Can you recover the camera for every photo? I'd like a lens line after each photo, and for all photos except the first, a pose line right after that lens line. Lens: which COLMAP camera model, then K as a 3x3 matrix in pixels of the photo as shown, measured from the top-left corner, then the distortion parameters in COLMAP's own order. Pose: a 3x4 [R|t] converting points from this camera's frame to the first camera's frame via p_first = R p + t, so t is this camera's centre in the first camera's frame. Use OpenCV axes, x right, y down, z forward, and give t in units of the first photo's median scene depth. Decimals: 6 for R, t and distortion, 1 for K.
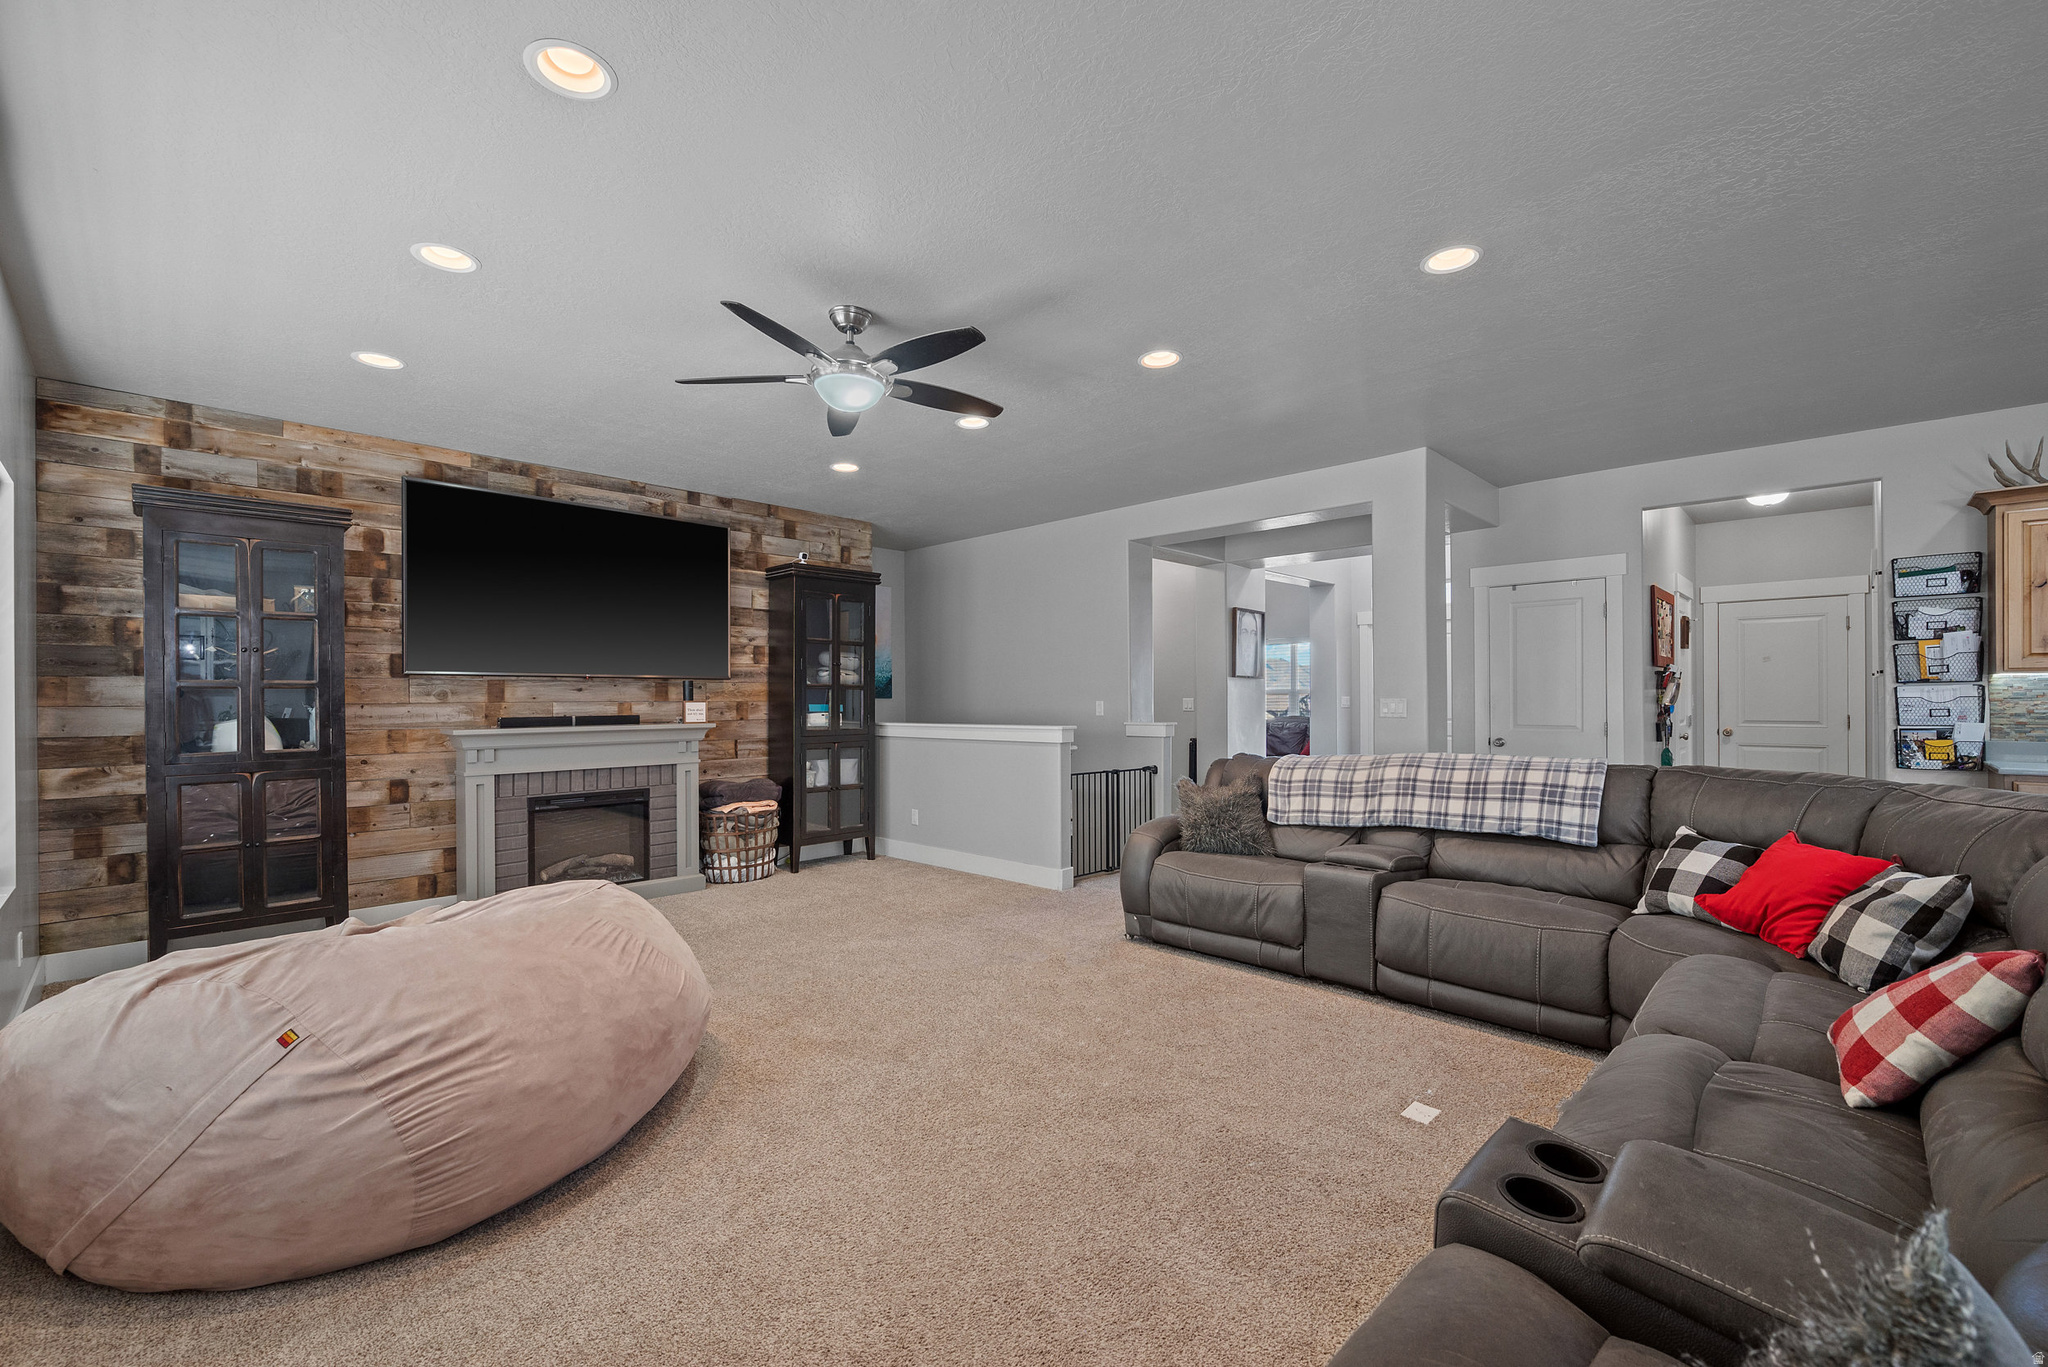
lens RADIAL K [[858.1, 0, 1028.7], [0, 858.1, 696.3], [0, 0, 1]] dist [0.000868, -0.000277]
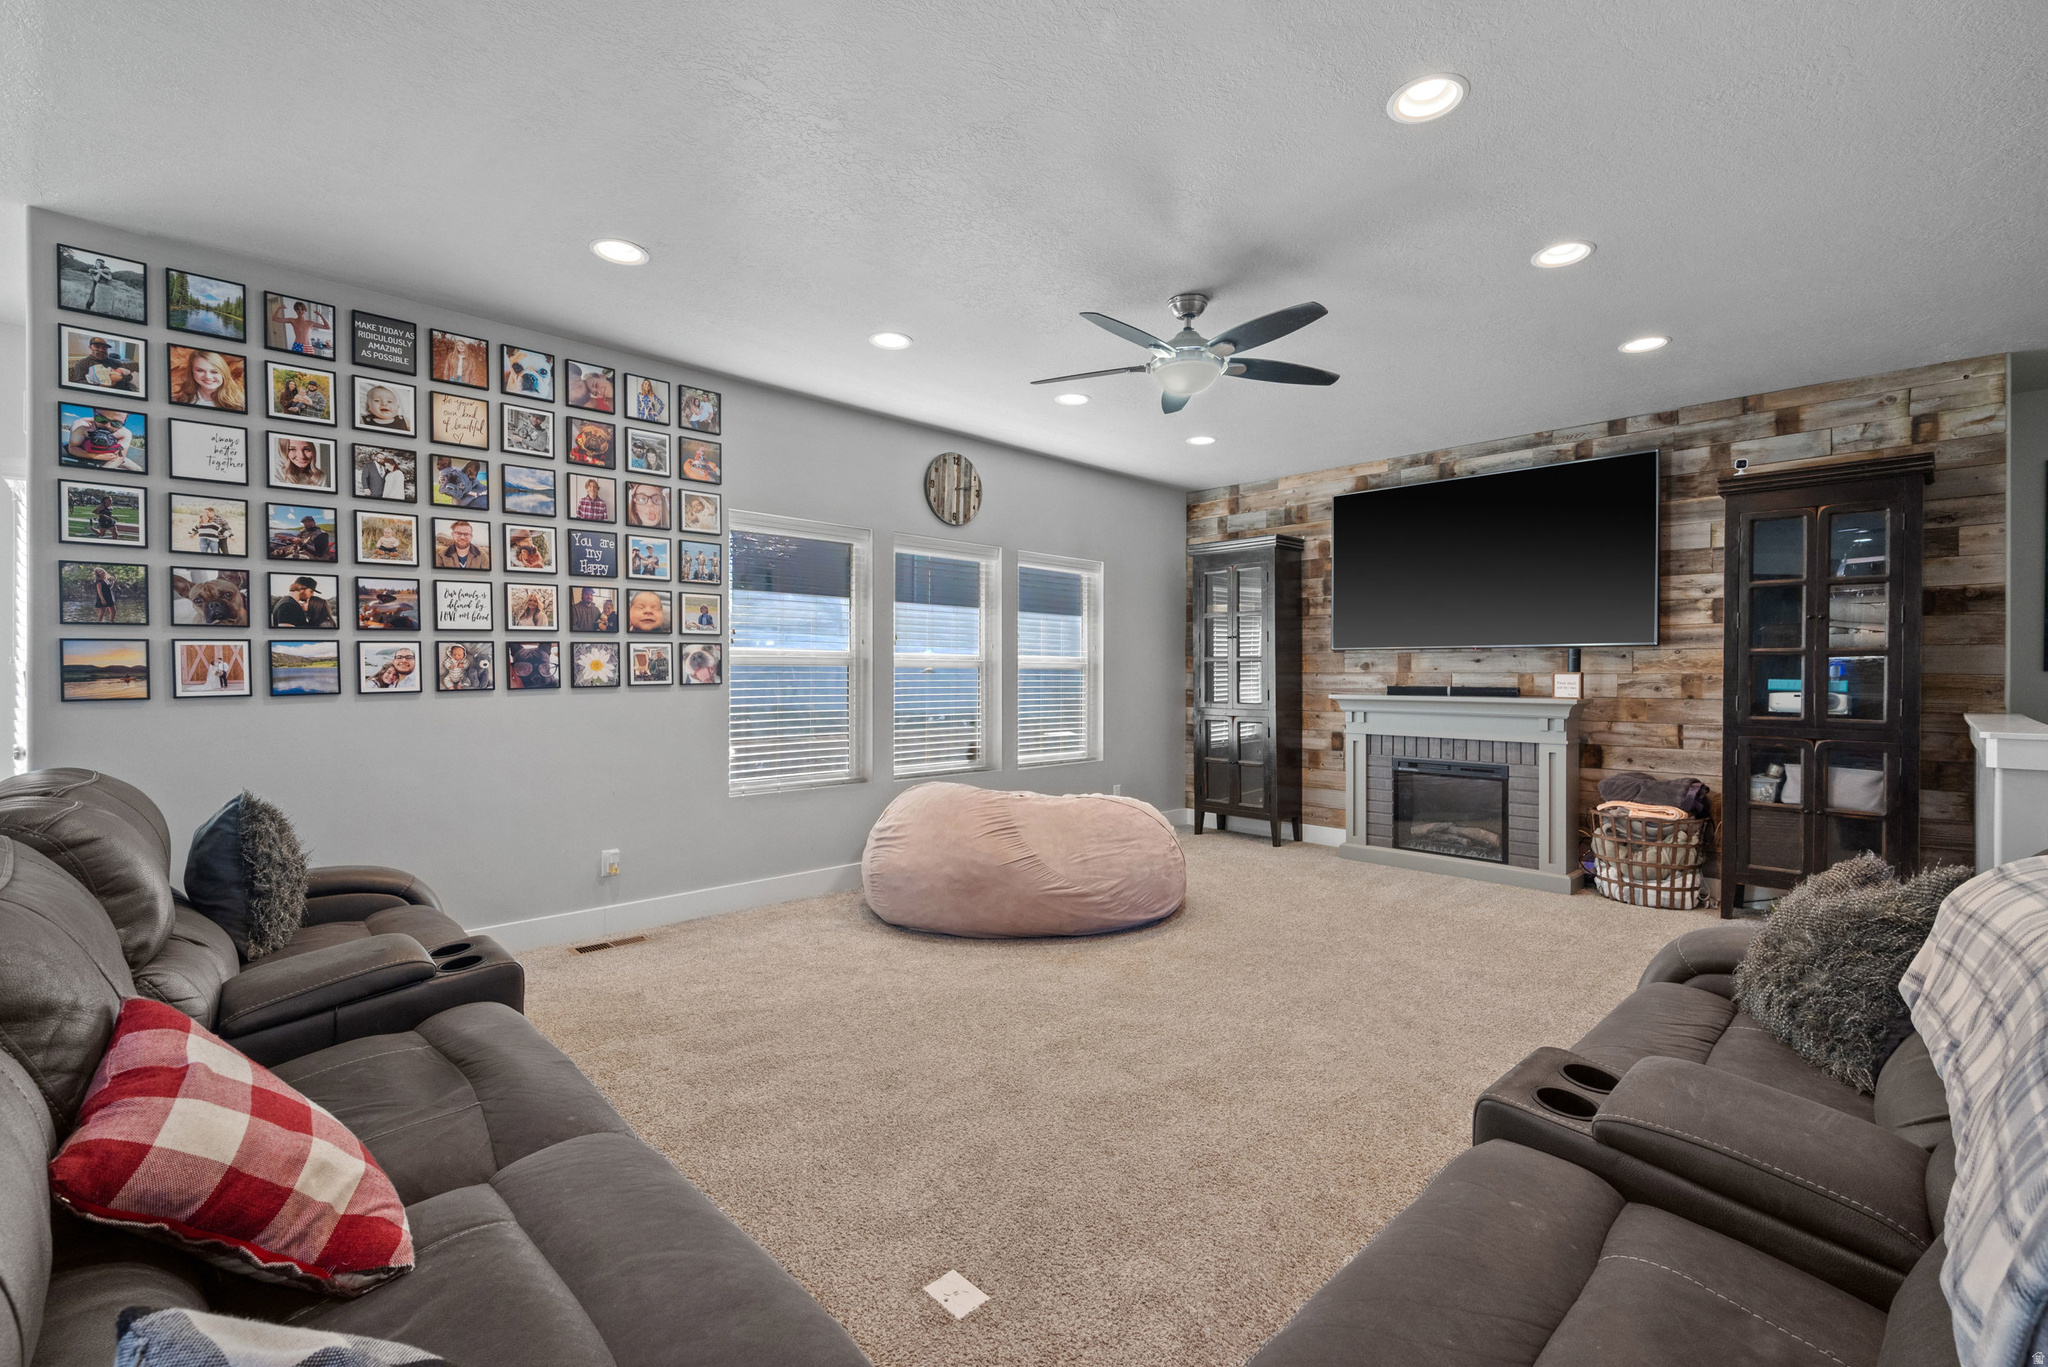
lens RADIAL K [[903.4, 0, 1028.0], [0, 903.4, 678.0], [0, 0, 1]] dist [-0.004084, -0.000260]
pose [[-0.044306, 0.011996, -0.998946, 0.564476], [0.000121, 0.999928, 0.012002, -0.000296], [0.999018, 0.000411, -0.044304, 0.531594]]
